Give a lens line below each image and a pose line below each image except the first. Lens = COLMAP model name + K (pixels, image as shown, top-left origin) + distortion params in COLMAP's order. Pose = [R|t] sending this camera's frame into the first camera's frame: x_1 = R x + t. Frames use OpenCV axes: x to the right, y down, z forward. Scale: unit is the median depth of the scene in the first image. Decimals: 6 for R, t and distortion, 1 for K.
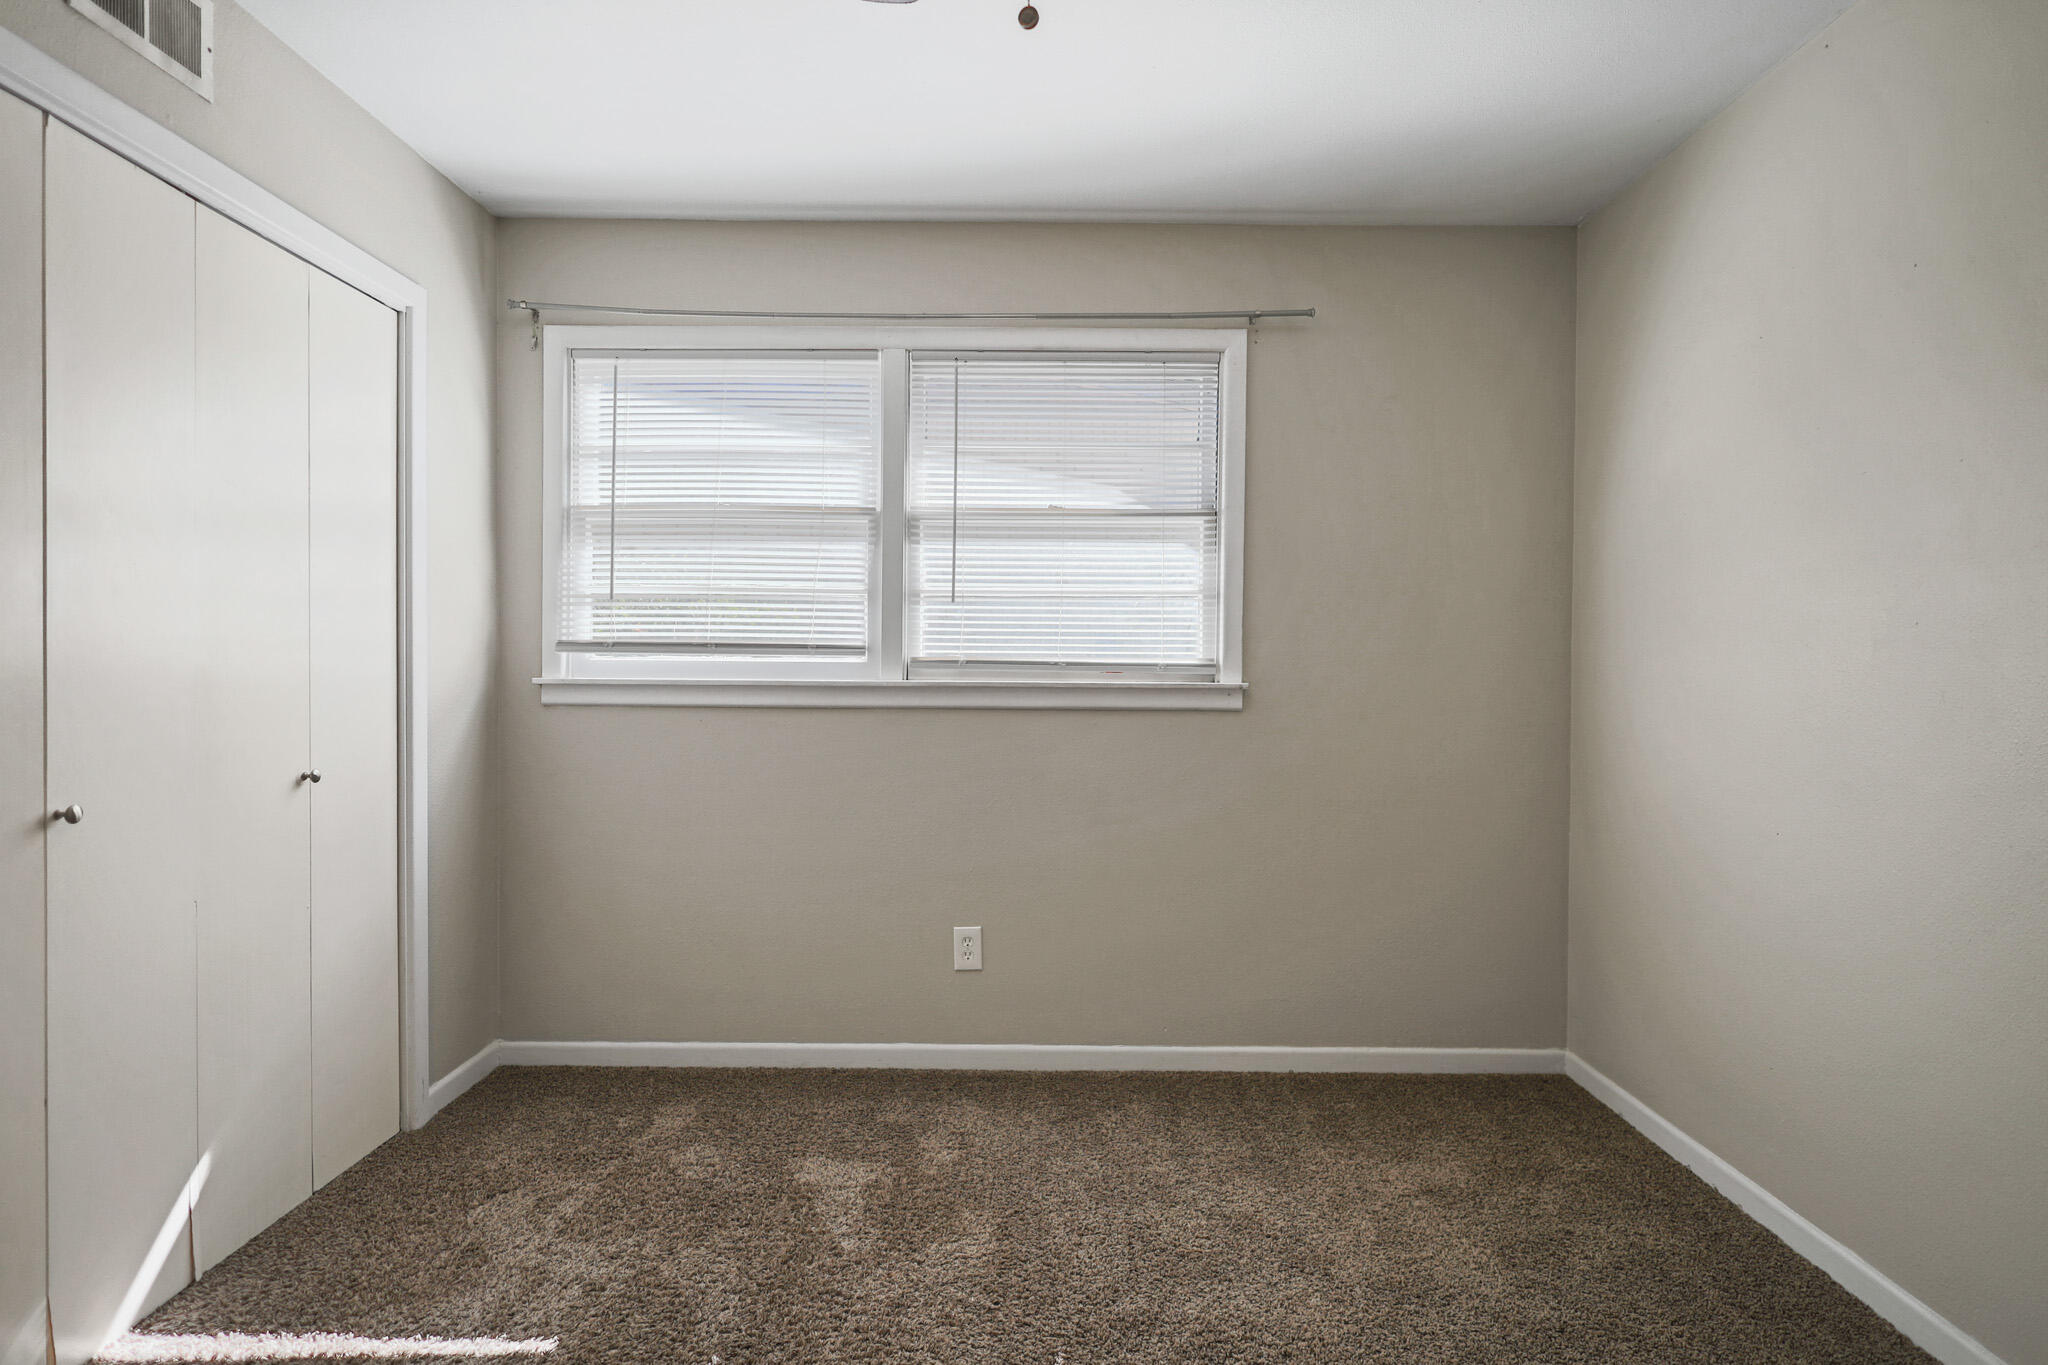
lens RADIAL K [[1030.7, 0, 1029.8], [0, 1030.7, 678.5], [0, 0, 1]] dist [0.001754, -0.000142]
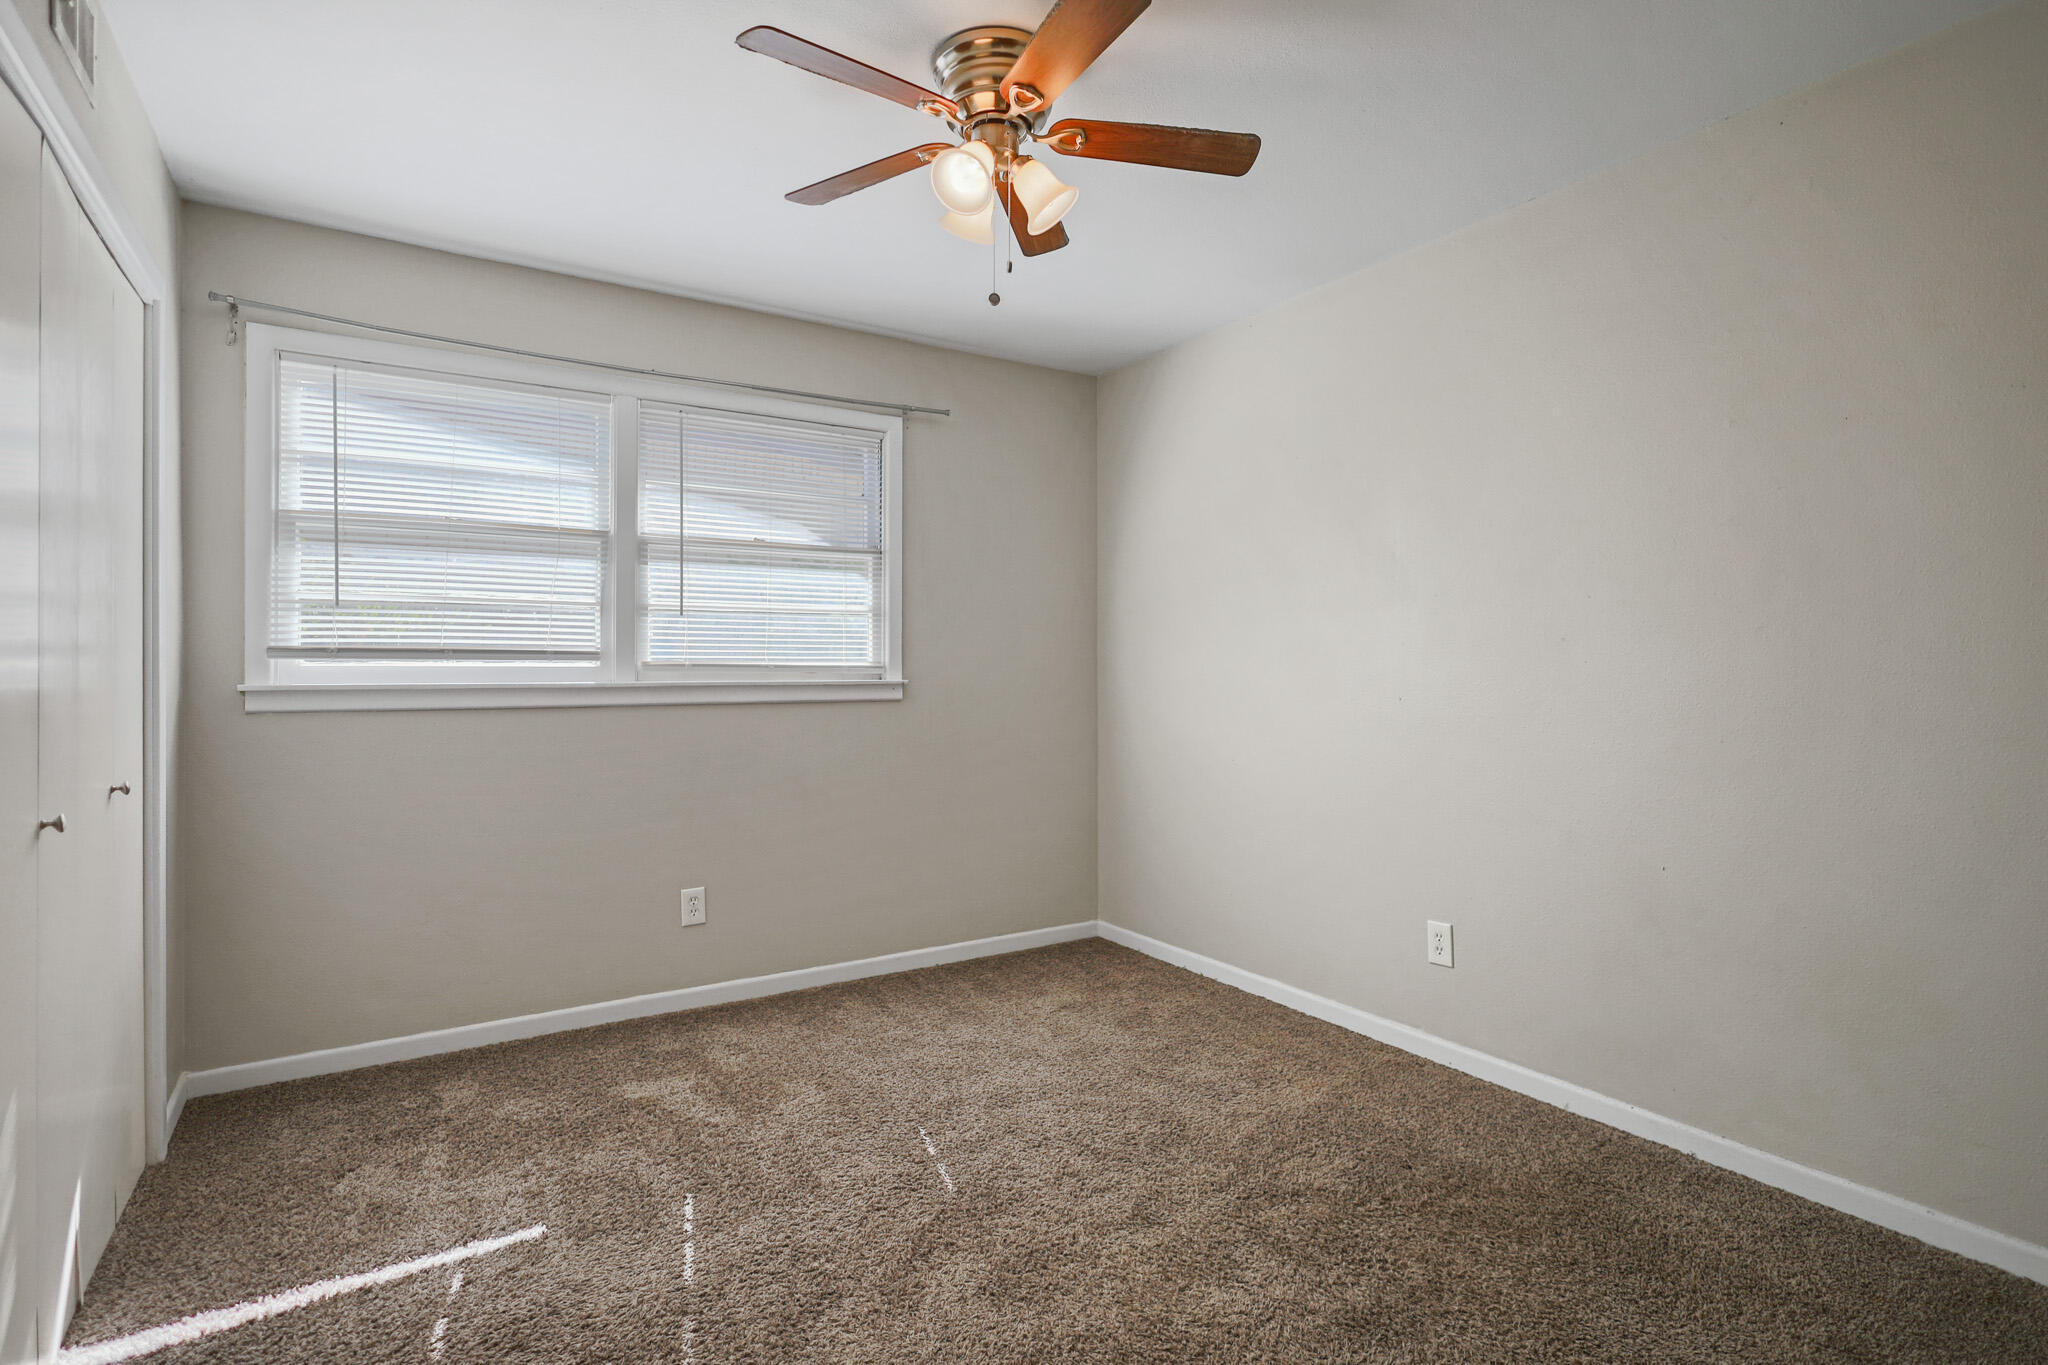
lens RADIAL K [[1014.6, 0, 1025.1], [0, 1014.6, 659.0], [0, 0, 1]] dist [-0.000719, 0.005288]
pose [[0.840984, -0.002852, 0.541053, -0.372848], [0.012147, 0.999834, -0.013611, -0.002900], [-0.540924, 0.018019, 0.840879, -0.196986]]
